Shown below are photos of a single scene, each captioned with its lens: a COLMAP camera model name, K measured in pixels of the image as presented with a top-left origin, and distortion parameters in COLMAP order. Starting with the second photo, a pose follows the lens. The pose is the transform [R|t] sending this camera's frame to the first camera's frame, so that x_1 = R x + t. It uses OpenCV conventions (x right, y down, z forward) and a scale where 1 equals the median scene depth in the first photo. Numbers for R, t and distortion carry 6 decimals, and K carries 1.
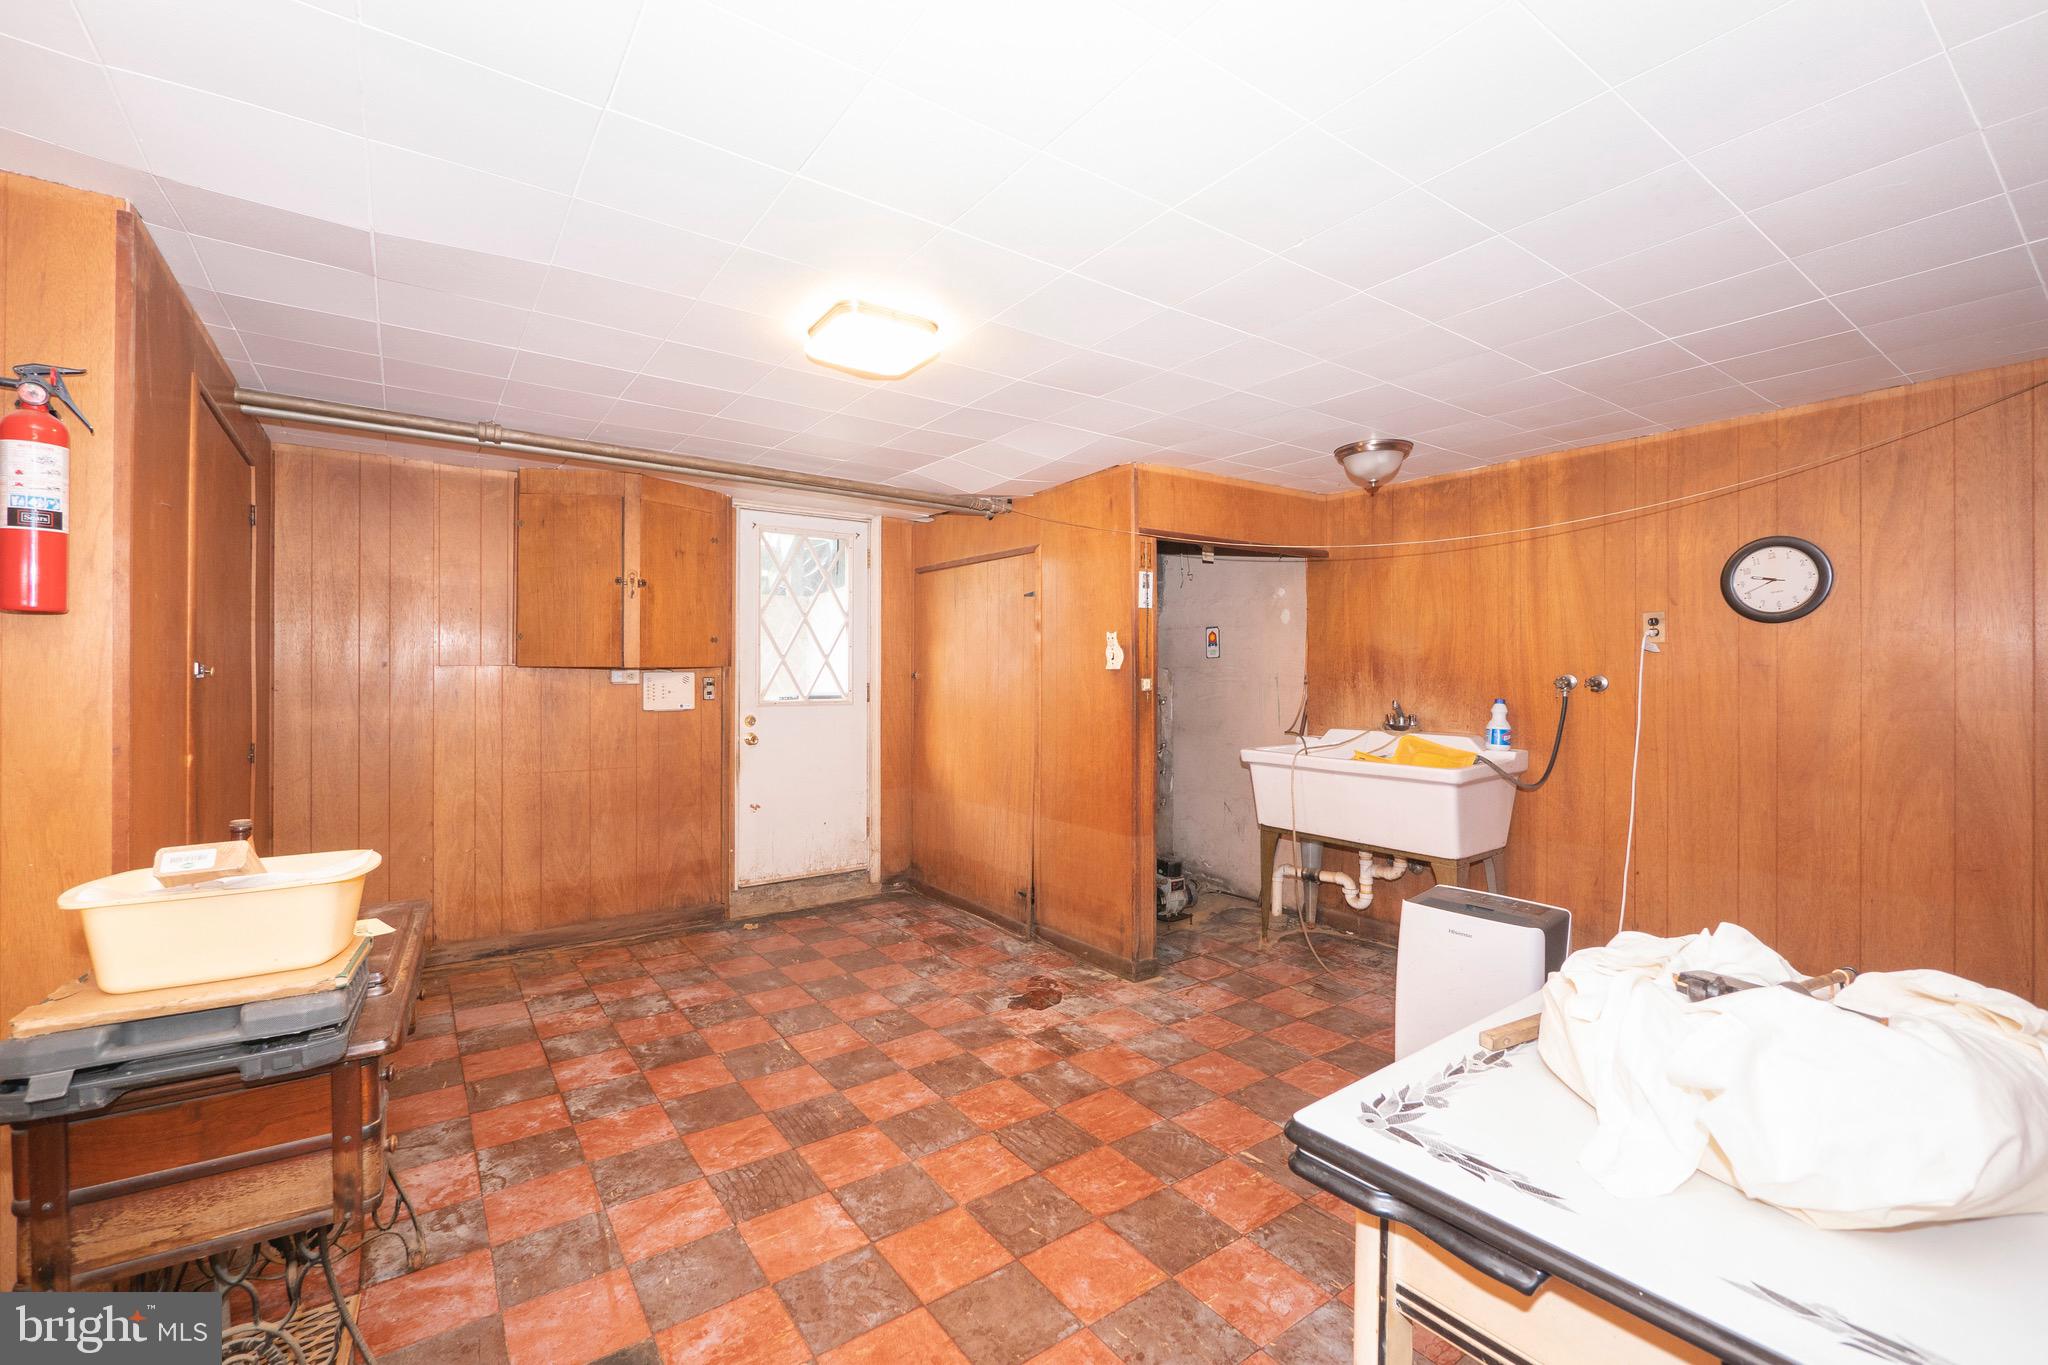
lens RADIAL K [[865.7, 0, 1018.6], [0, 865.7, 681.7], [0, 0, 1]] dist [-0.003898, 0.000324]
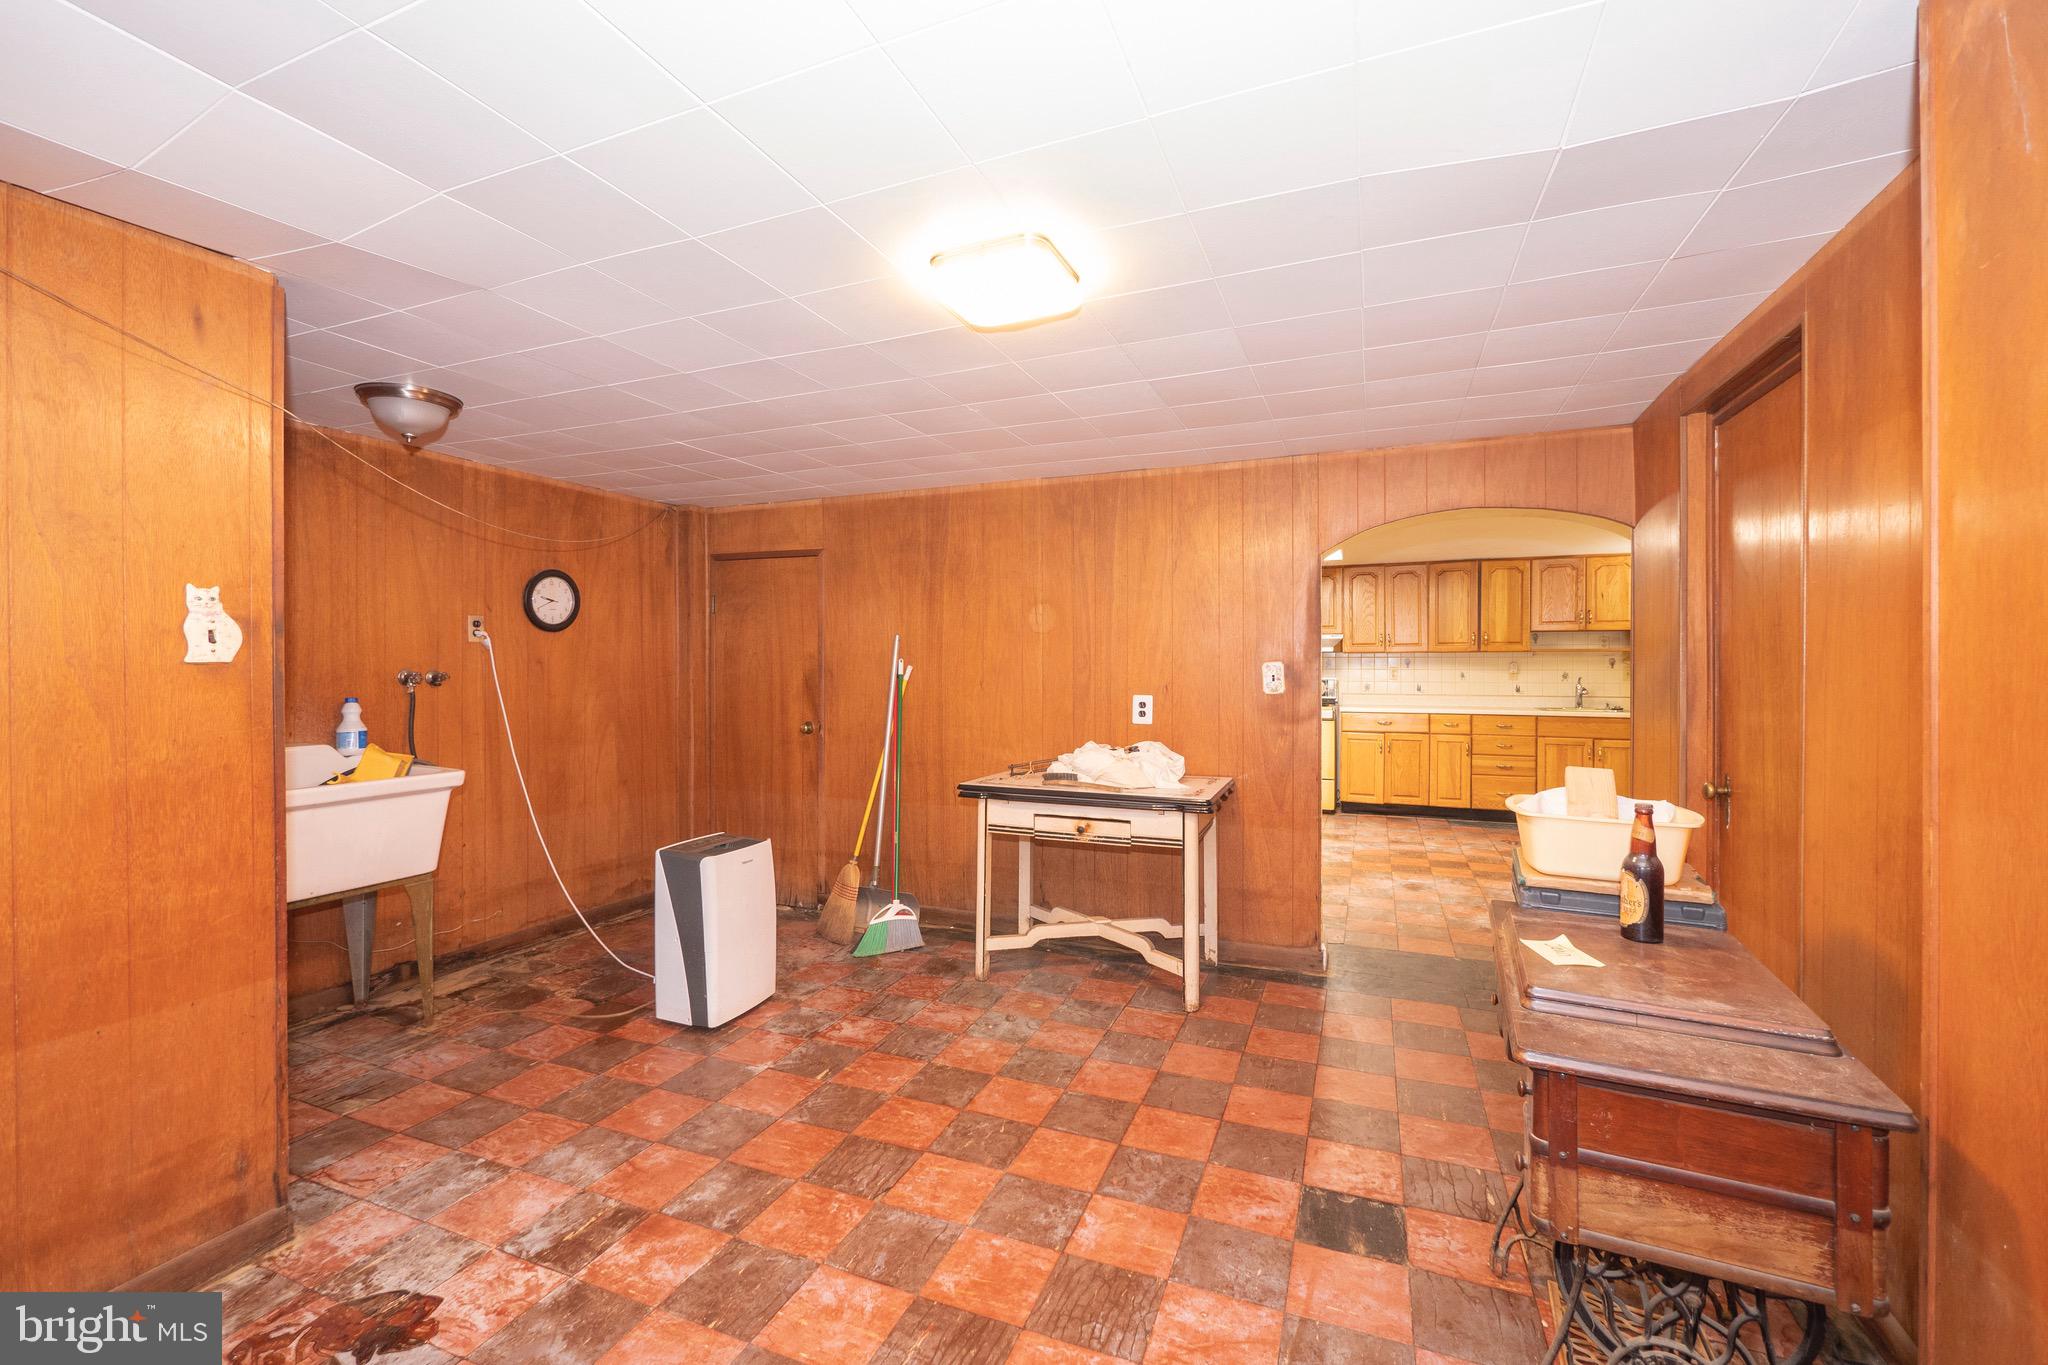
lens RADIAL K [[865.7, 0, 1007.0], [0, 865.7, 676.8], [0, 0, 1]] dist [-0.003898, 0.000324]
pose [[-0.525072, -0.010567, 0.850992, -0.763672], [0.007636, 0.999824, 0.017126, -0.015512], [-0.851024, 0.015491, -0.524899, 1.224147]]
